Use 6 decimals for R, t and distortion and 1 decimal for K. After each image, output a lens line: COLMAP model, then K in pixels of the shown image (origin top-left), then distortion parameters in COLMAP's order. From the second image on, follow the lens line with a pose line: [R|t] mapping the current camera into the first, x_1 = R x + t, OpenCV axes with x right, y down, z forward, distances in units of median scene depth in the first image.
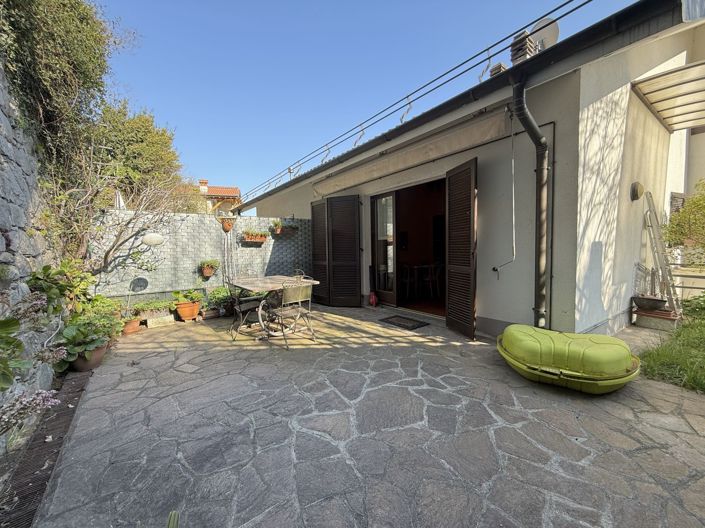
lens RADIAL K [[280.8, 0, 352.6], [0, 280.8, 265.4], [0, 0, 1]] dist [-0.000518, -0.000209]
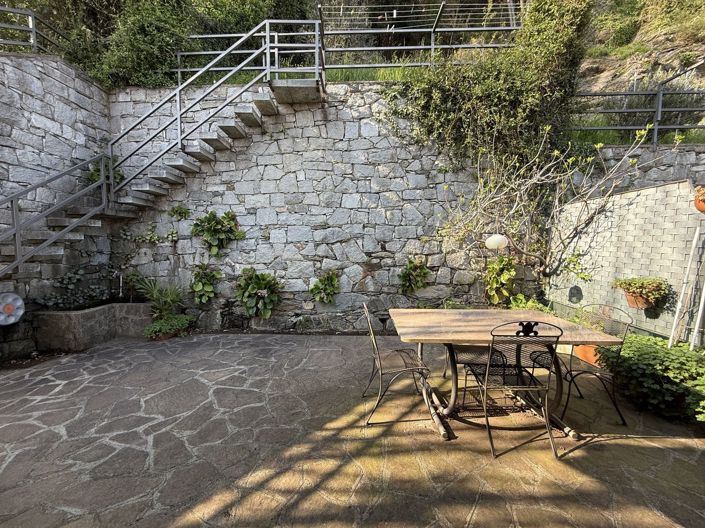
lens RADIAL K [[280.8, 0, 355.3], [0, 280.8, 263.5], [0, 0, 1]] dist [-0.000518, -0.000209]
pose [[-0.635311, 0.073896, -0.768713, 0.316653], [-0.029766, 0.992328, 0.119993, -0.132658], [0.771683, 0.099114, -0.628238, 1.356071]]
